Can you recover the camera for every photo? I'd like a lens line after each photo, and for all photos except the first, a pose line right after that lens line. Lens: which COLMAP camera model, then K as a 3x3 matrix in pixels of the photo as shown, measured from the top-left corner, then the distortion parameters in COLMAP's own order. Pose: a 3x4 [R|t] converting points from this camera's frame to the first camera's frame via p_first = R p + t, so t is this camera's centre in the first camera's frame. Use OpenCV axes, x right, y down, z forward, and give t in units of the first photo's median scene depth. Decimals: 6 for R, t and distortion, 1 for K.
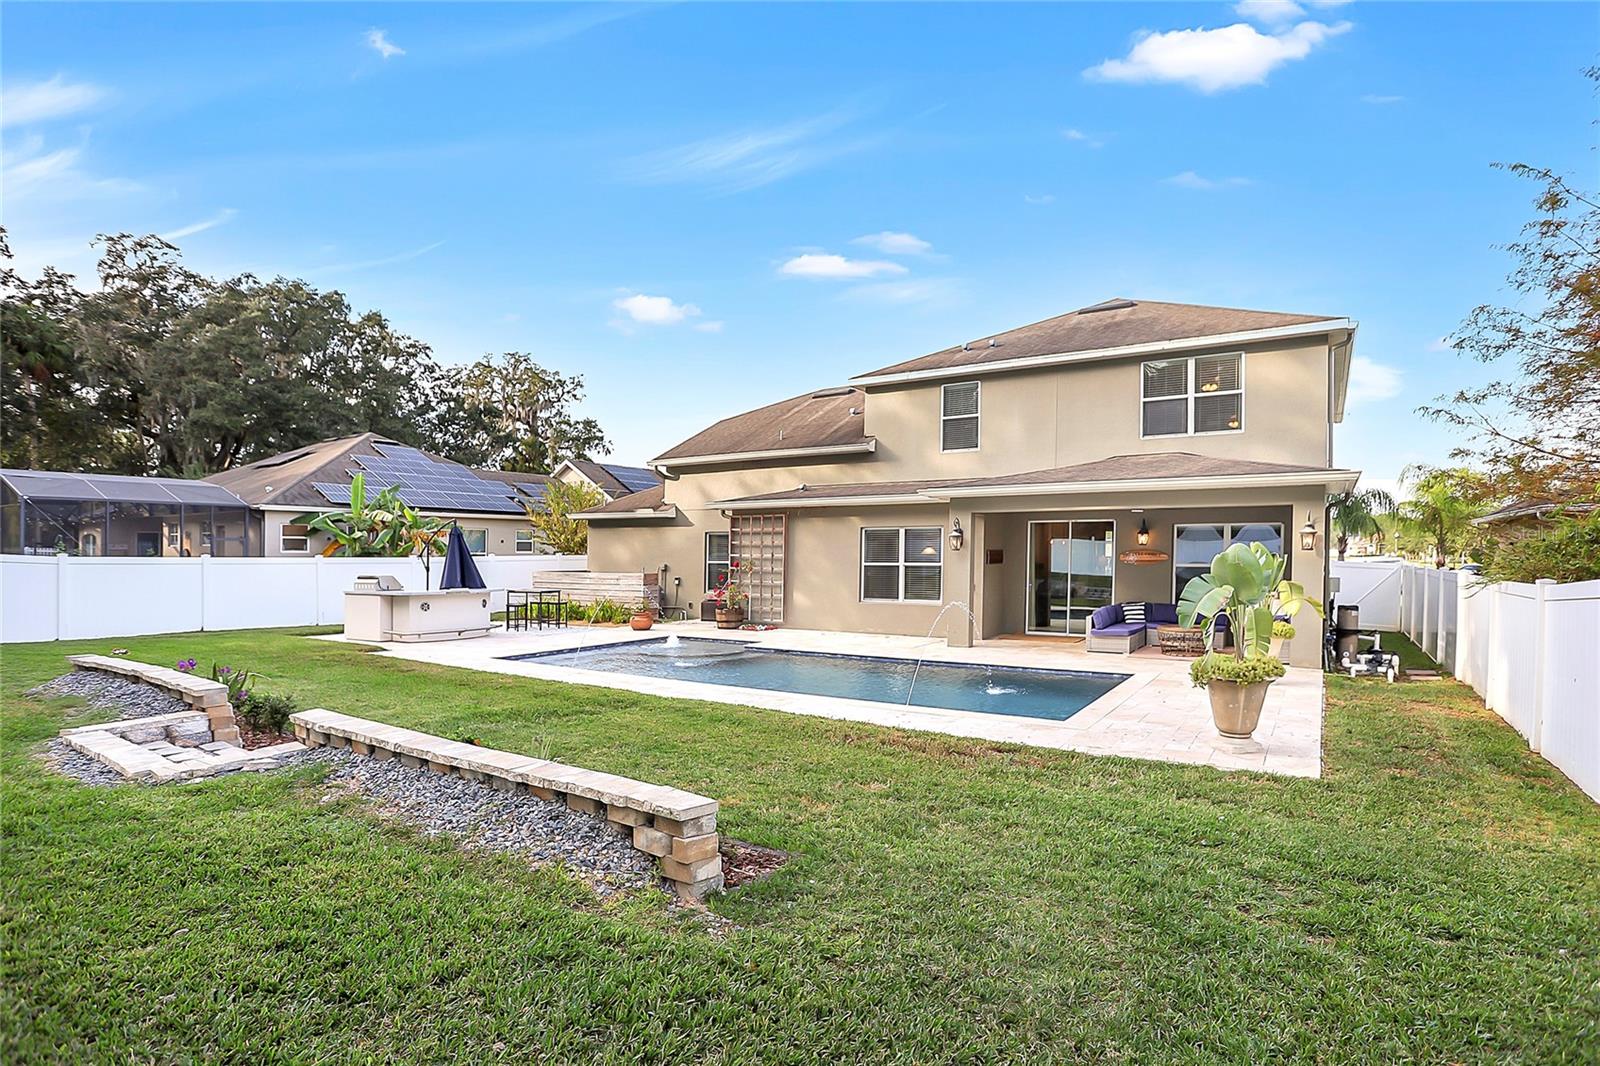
lens RADIAL K [[805.1, 0, 794.3], [0, 805.1, 533.2], [0, 0, 1]] dist [-0.051885, 0.021746]
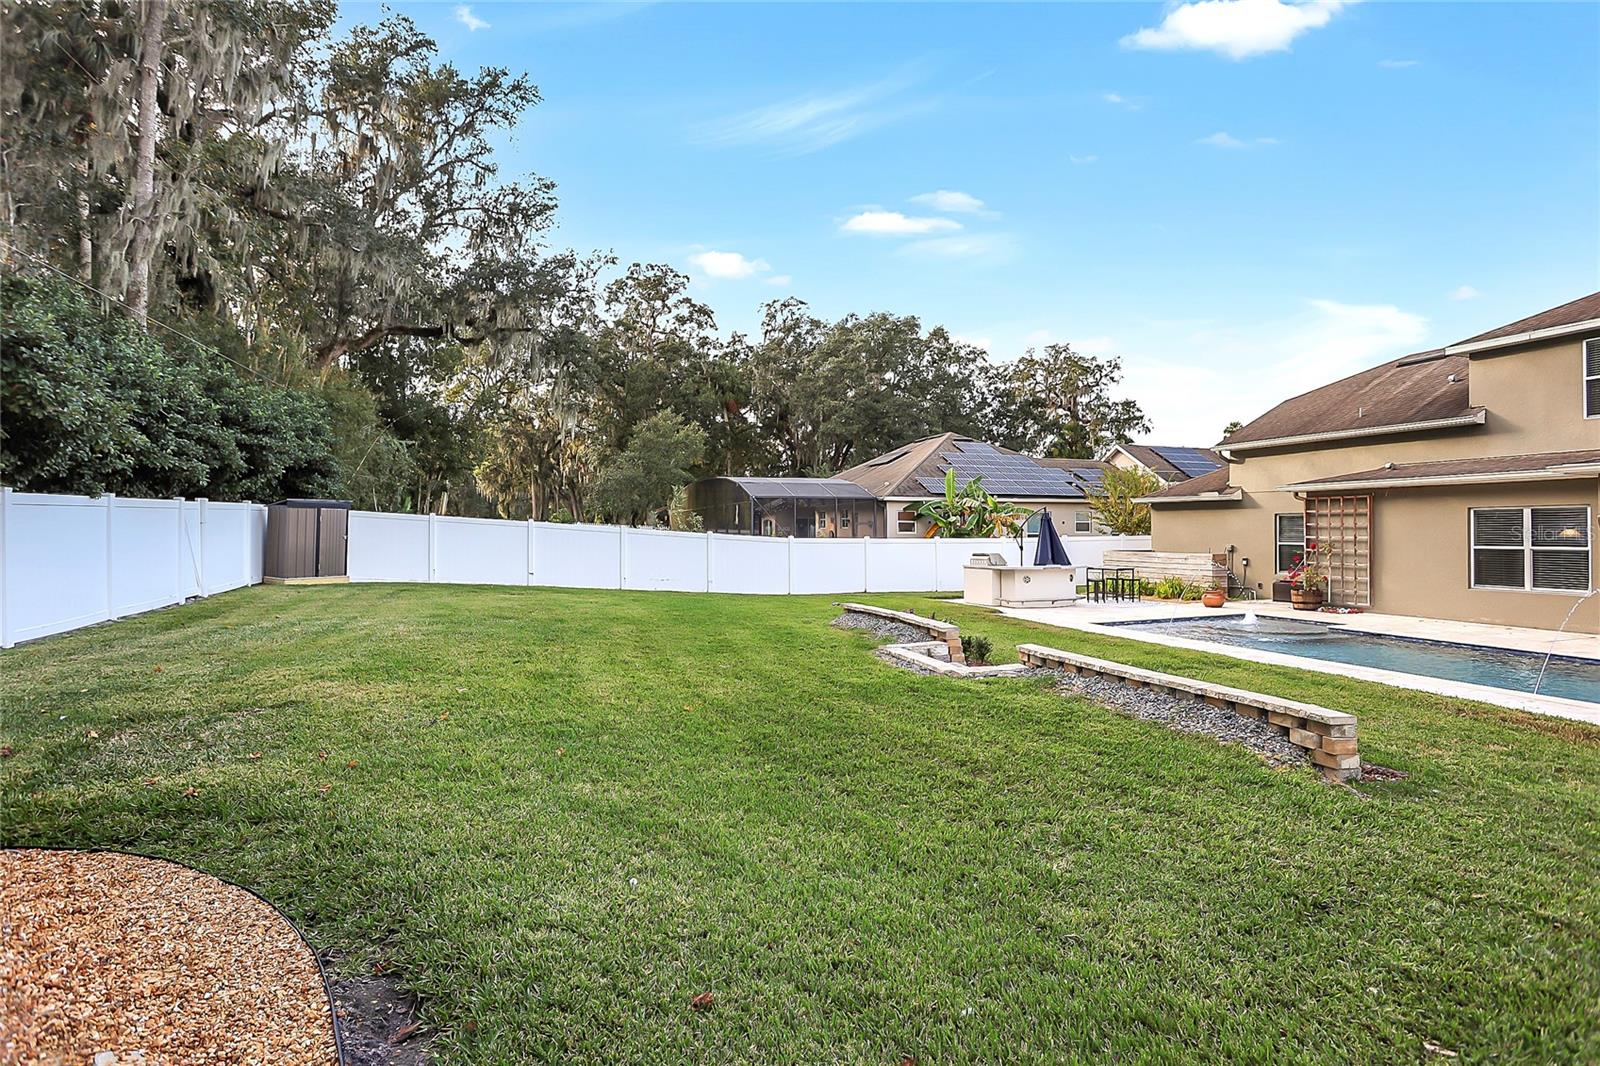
lens RADIAL K [[805.1, 0, 805.4], [0, 805.1, 492.0], [0, 0, 1]] dist [-0.051885, 0.021746]
pose [[0.815137, -0.026936, -0.578642, -0.015317], [0.014641, 0.999557, -0.025905, -0.011860], [0.579084, 0.012644, 0.815170, -0.163140]]
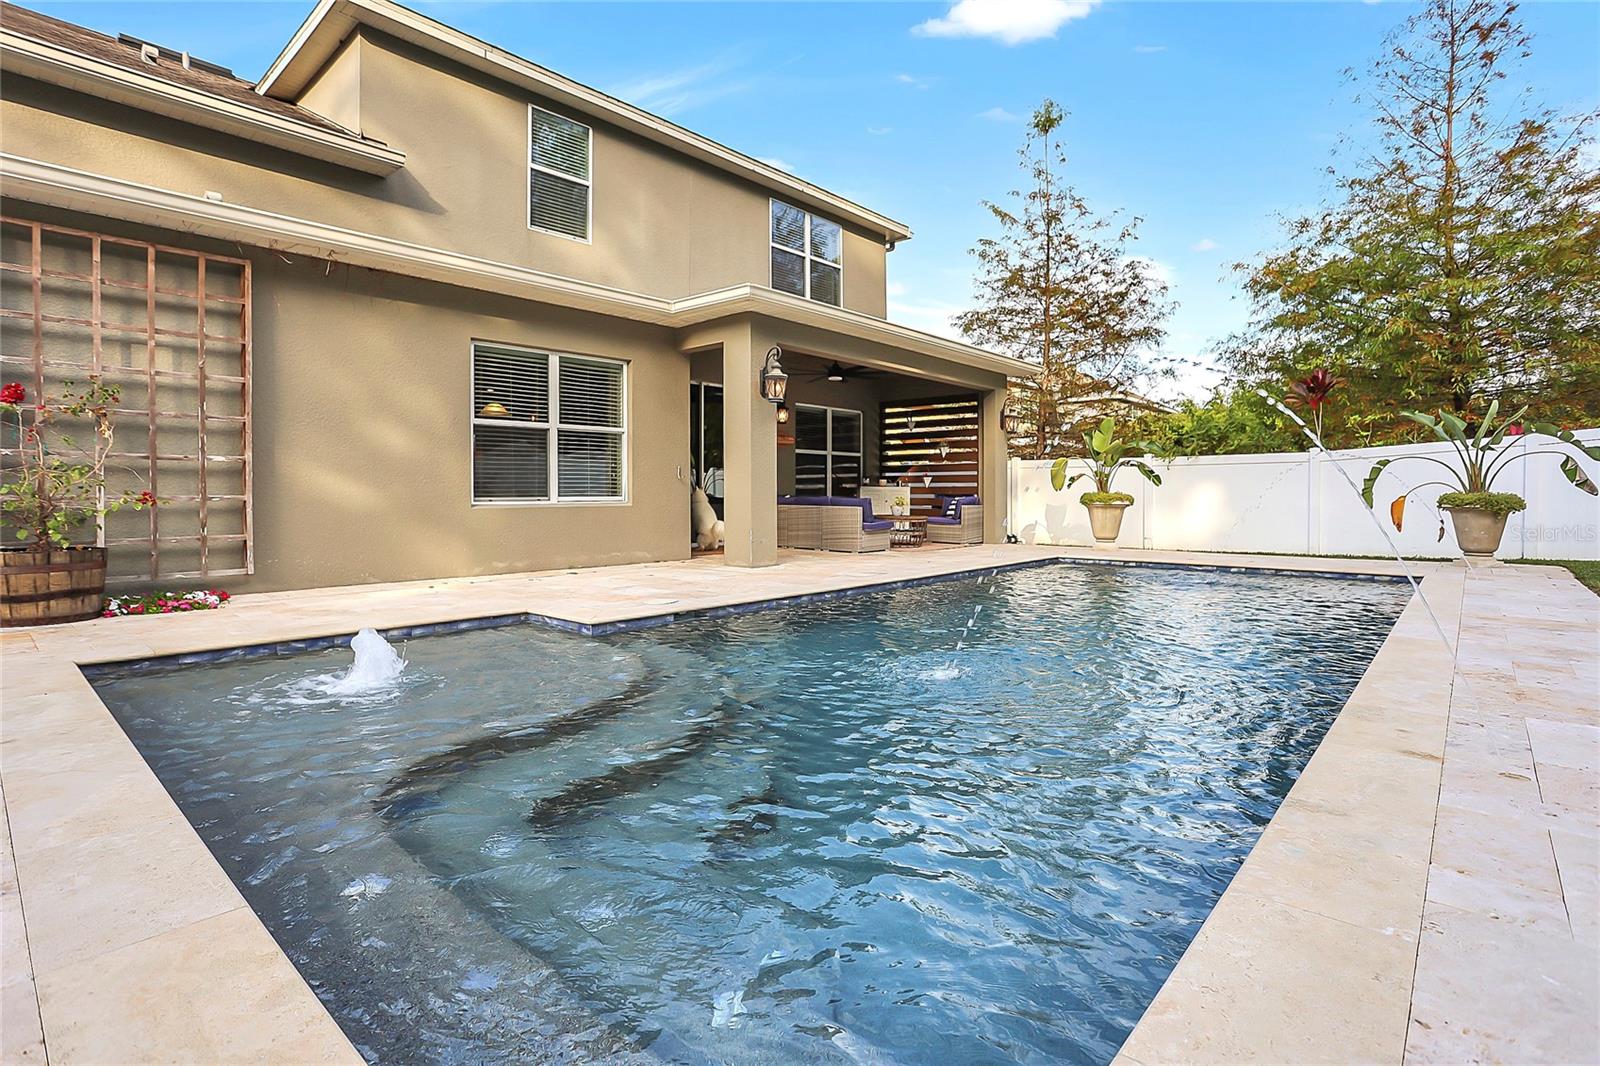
lens RADIAL K [[805.1, 0, 765.3], [0, 805.1, 502.5], [0, 0, 1]] dist [-0.051885, 0.021746]
pose [[0.162810, -0.005225, 0.986644, -0.297250], [-0.017375, 0.999816, 0.008162, 0.070983], [-0.986504, -0.018472, 0.162690, 0.705882]]
